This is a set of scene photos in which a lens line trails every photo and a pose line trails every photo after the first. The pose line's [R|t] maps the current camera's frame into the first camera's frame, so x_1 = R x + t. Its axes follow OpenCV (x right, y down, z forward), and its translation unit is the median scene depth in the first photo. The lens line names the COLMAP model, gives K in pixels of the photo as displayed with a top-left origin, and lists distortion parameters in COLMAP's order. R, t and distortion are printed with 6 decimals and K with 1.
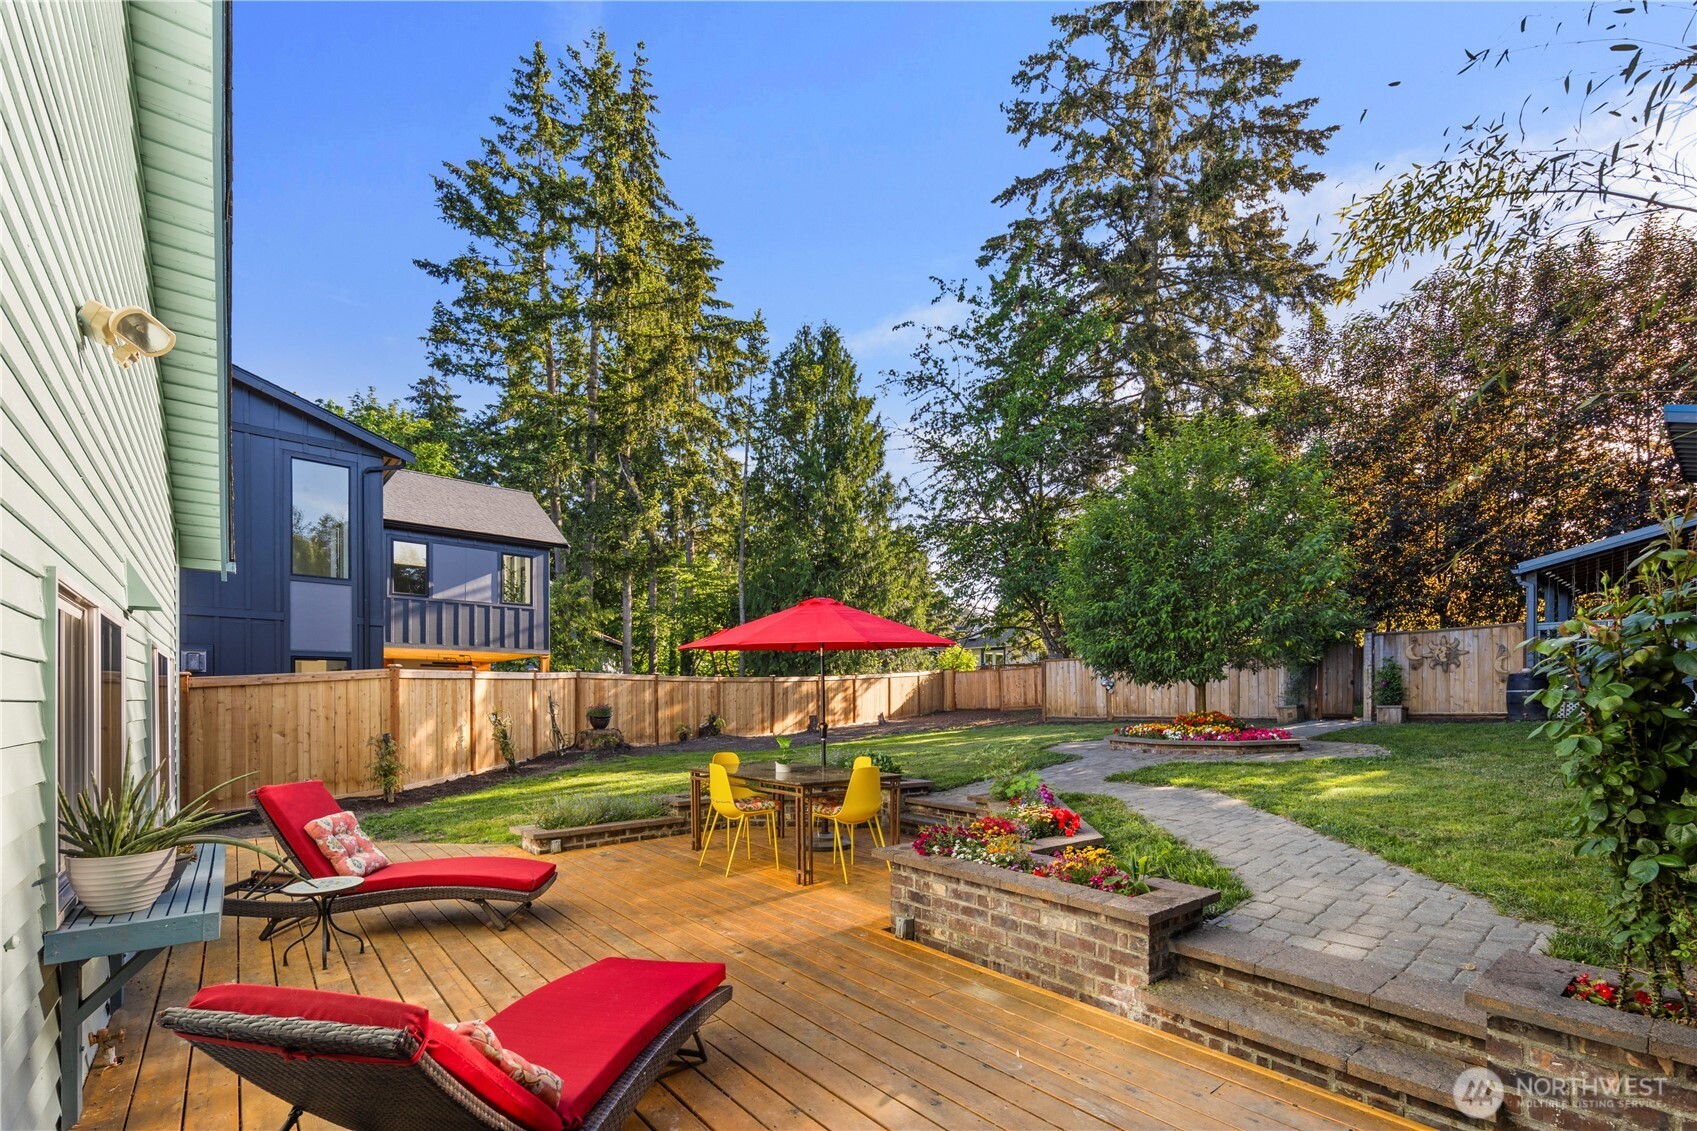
lens RADIAL K [[736.6, 0, 858.8], [0, 736.6, 704.9], [0, 0, 1]] dist [0.006753, -0.001706]
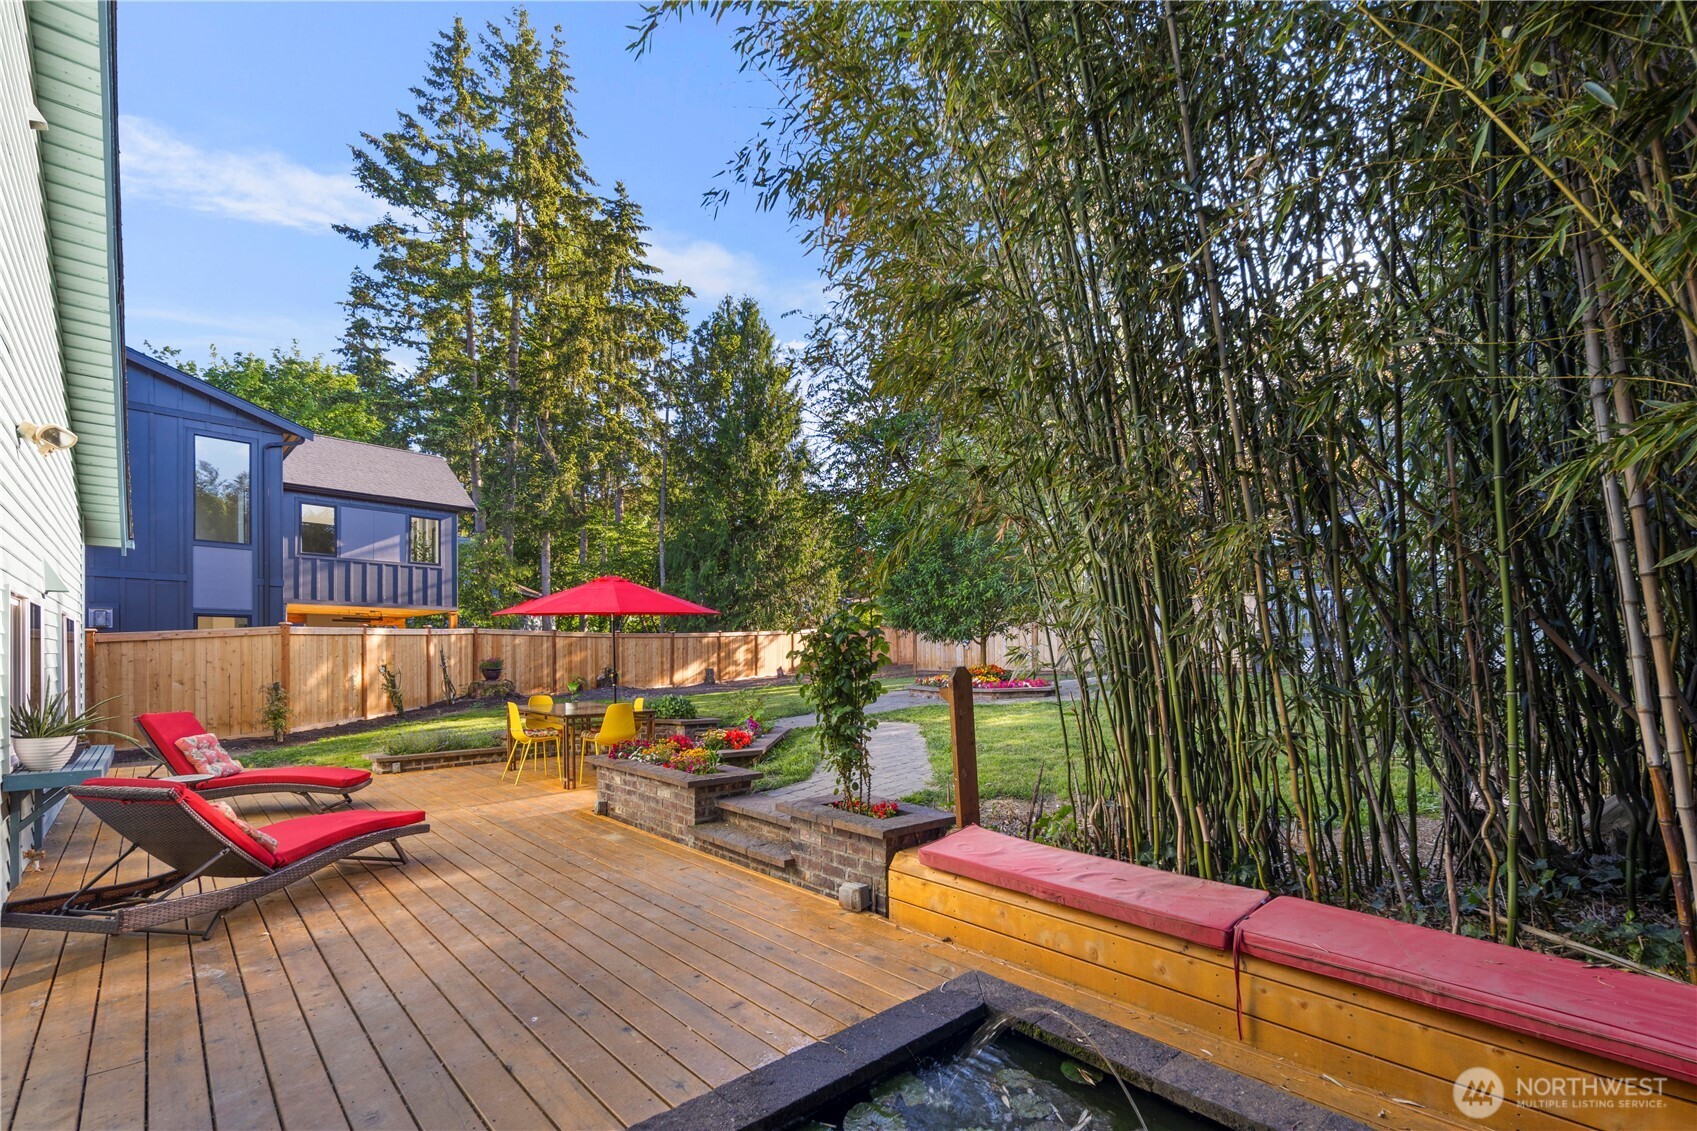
lens RADIAL K [[736.6, 0, 857.2], [0, 736.6, 662.1], [0, 0, 1]] dist [0.006753, -0.001706]
pose [[0.998240, 0.003237, 0.059214, 0.080501], [-0.003401, 0.999991, 0.002681, 0.000435], [-0.059205, -0.002878, 0.998242, -0.084649]]
